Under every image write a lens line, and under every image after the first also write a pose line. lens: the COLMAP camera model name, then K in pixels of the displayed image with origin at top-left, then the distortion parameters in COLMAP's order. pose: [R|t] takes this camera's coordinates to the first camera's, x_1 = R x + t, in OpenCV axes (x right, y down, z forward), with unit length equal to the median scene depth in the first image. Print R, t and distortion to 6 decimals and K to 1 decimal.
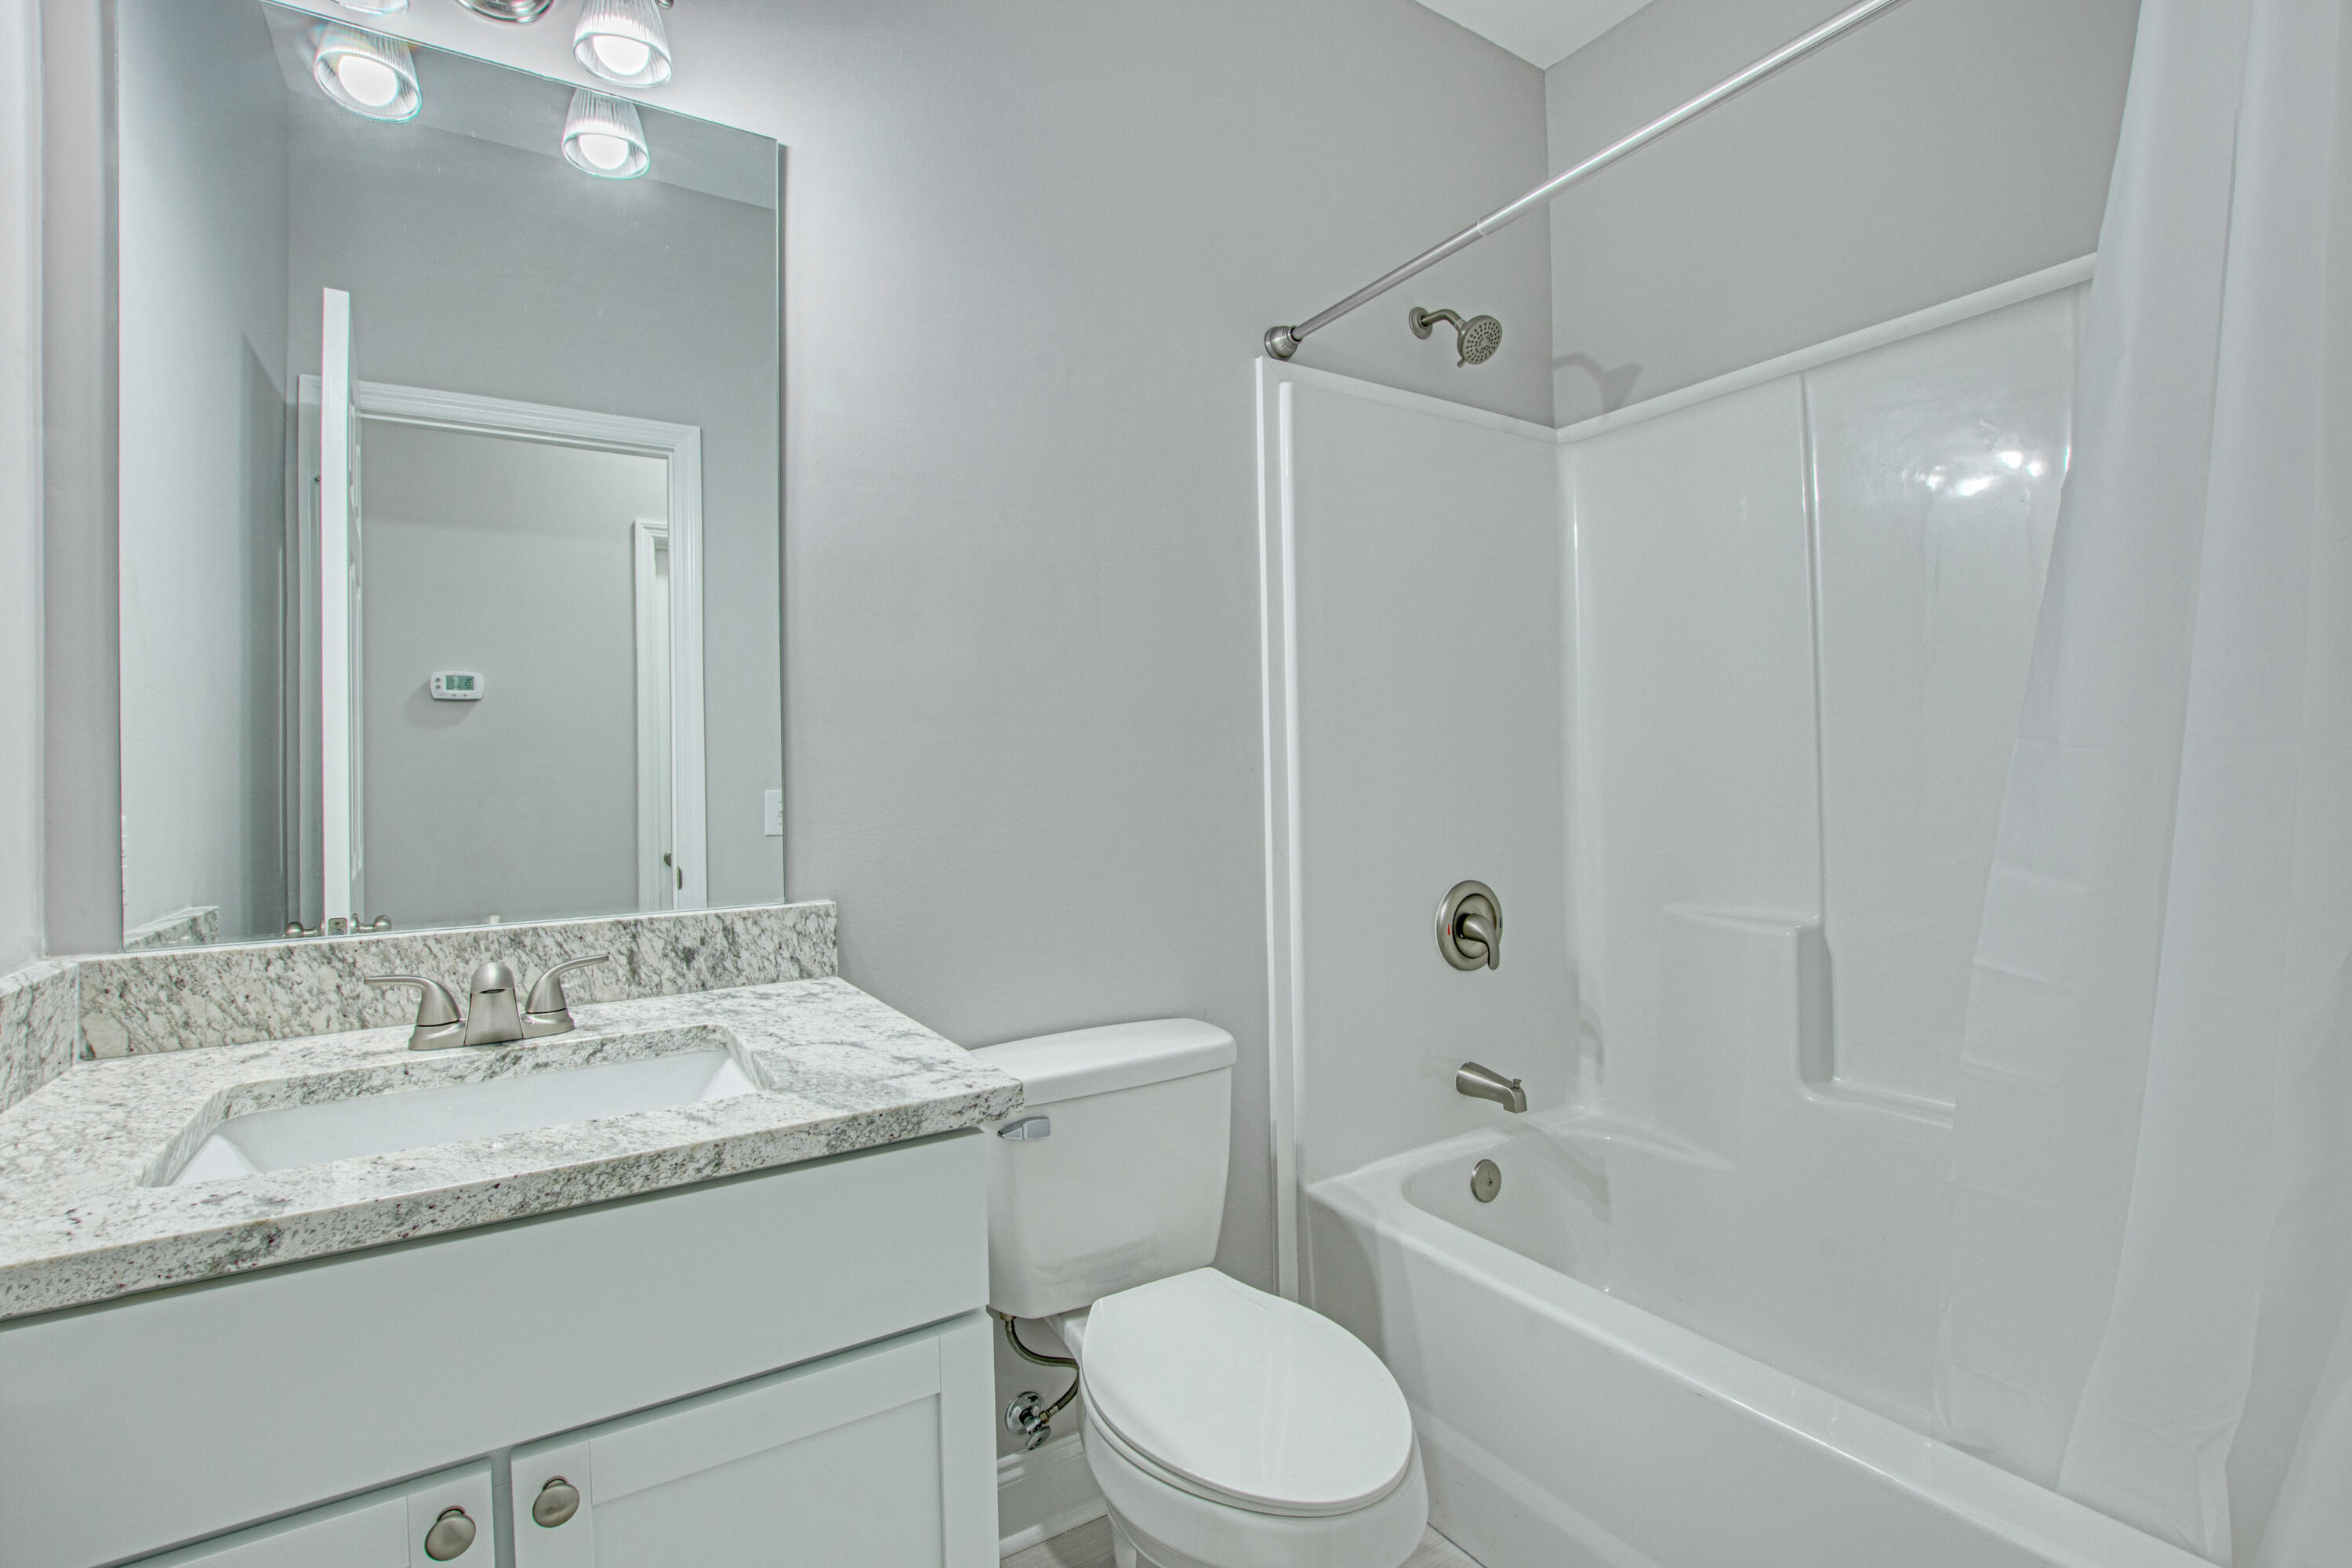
lens RADIAL K [[1055.0, 0, 1172.8], [0, 1055.0, 773.1], [0, 0, 1]] dist [-0.006217, 0.001158]
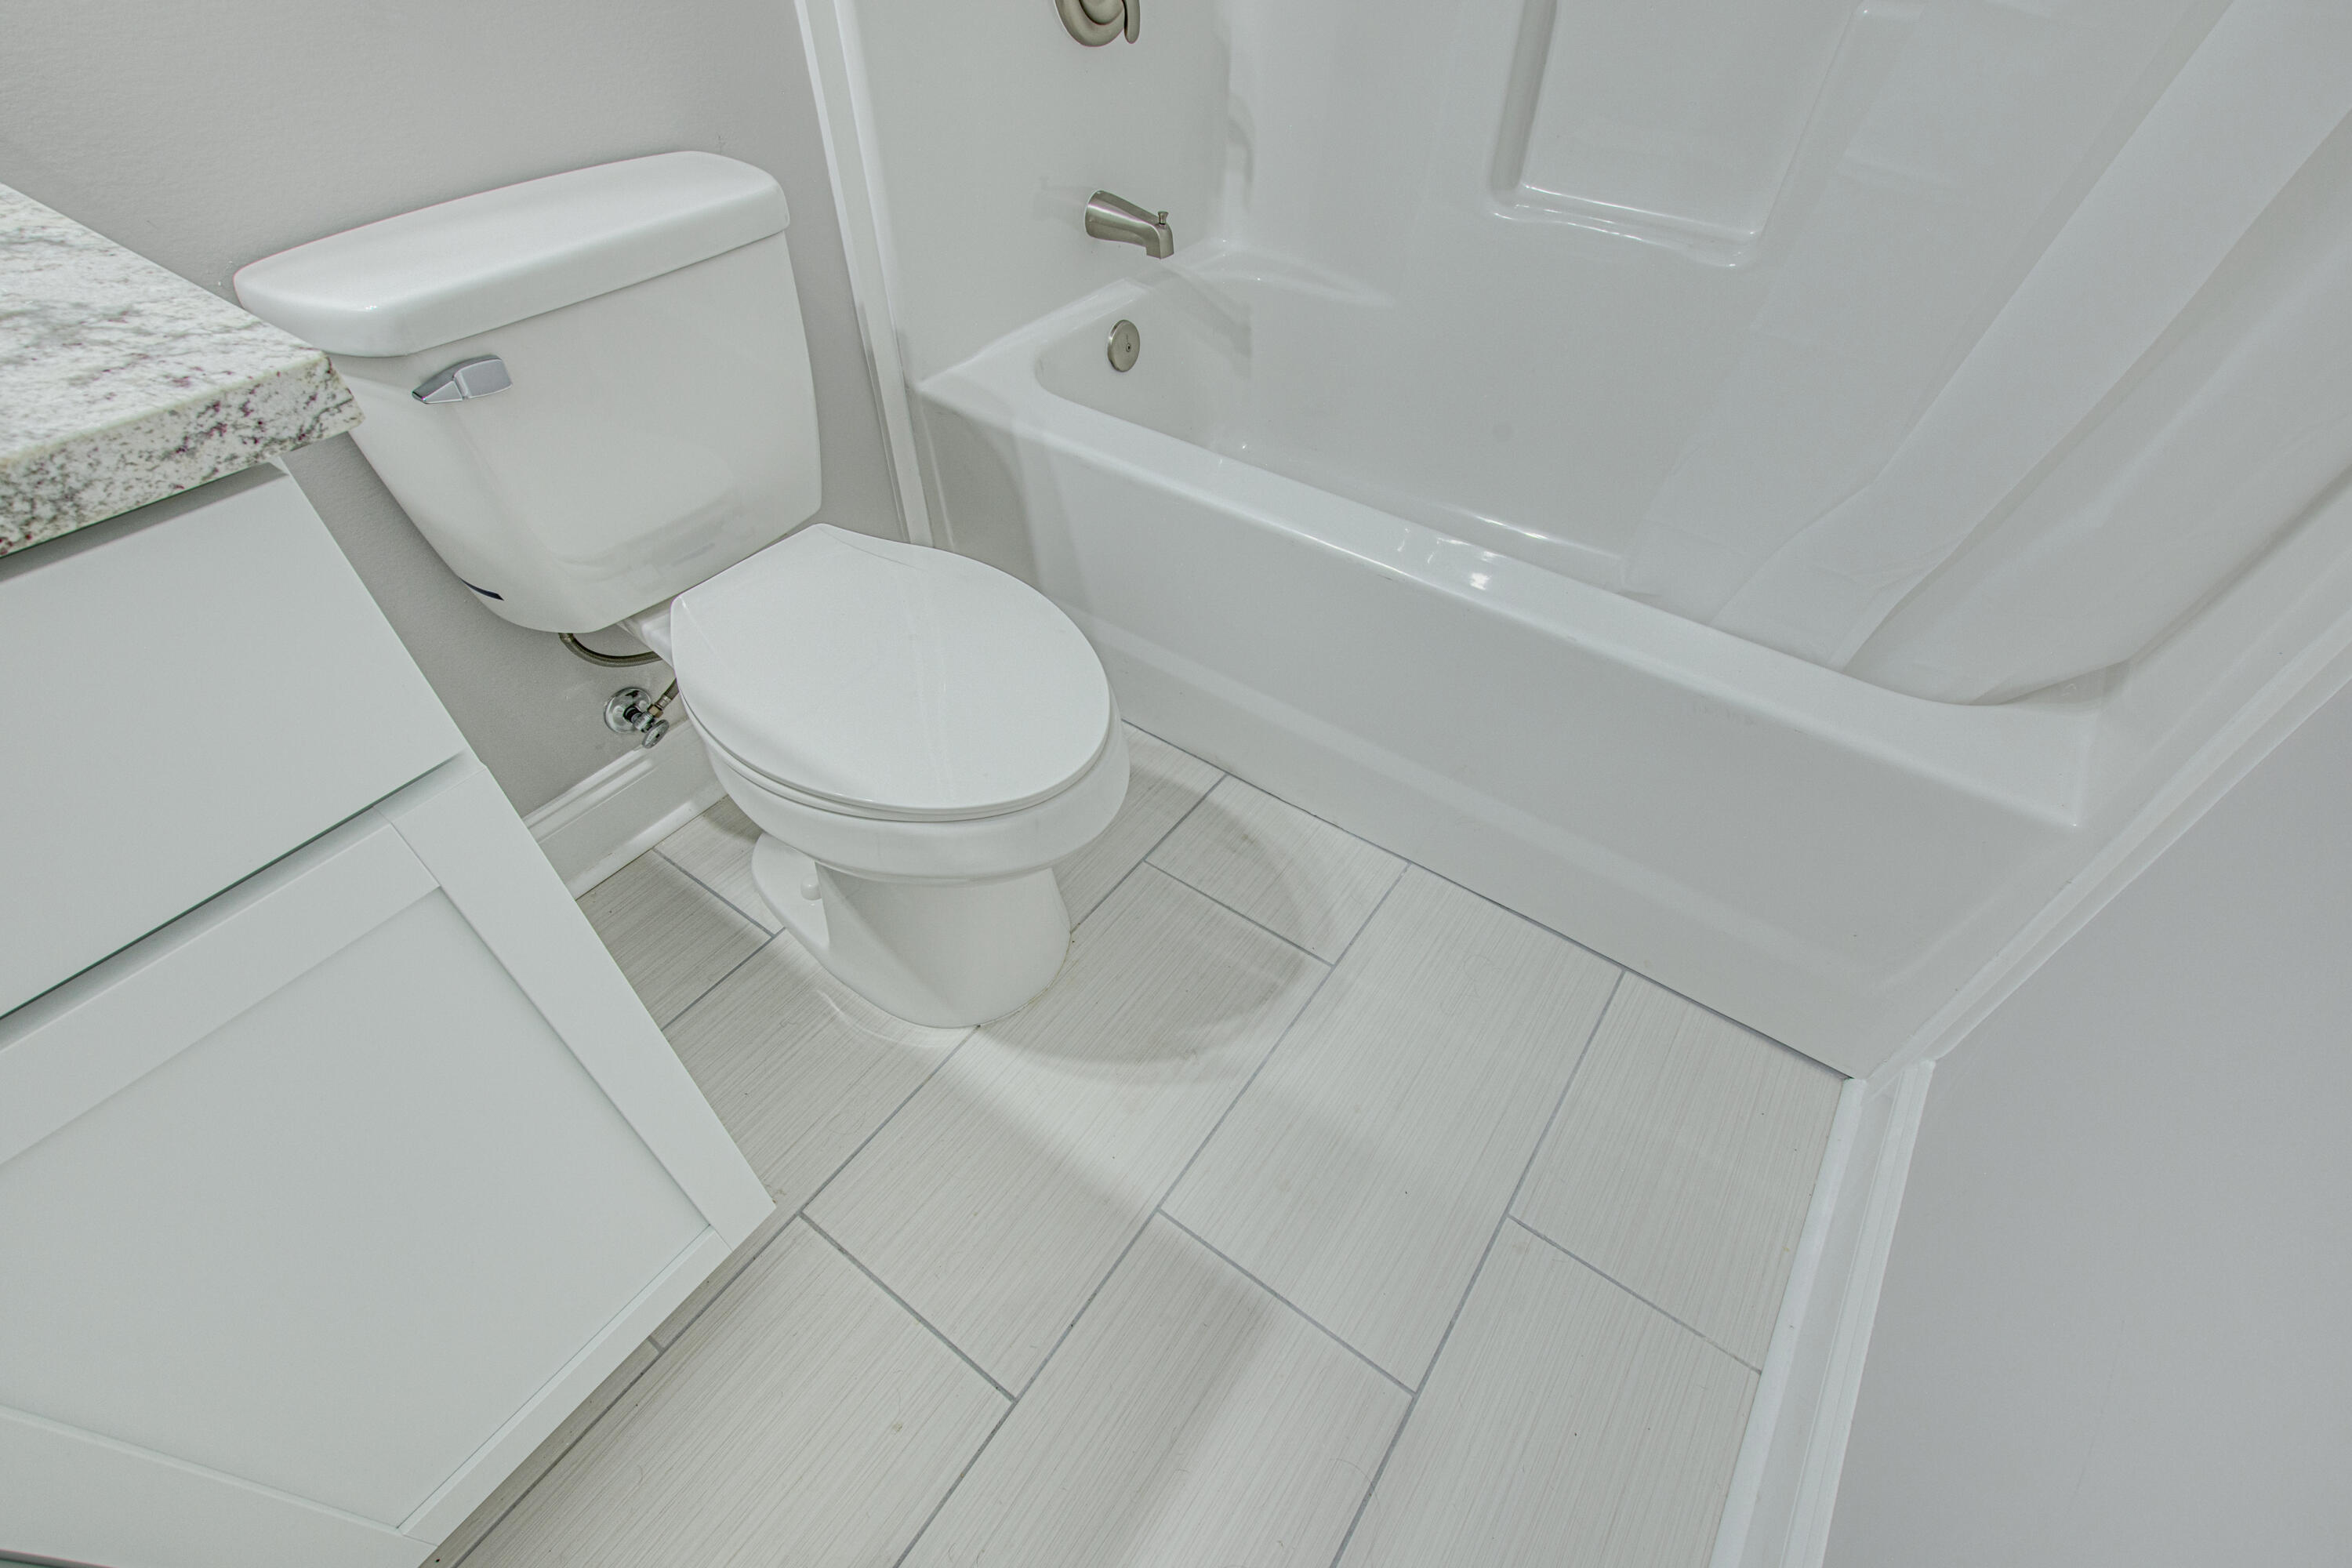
lens RADIAL K [[1032.8, 0, 1185.3], [0, 1032.8, 811.8], [0, 0, 1]] dist [-0.014171, 0.006270]
pose [[0.924223, -0.250453, 0.288246, 0.010391], [-0.037892, 0.690980, 0.721880, 0.051198], [-0.379969, -0.678100, 0.629129, 0.233684]]
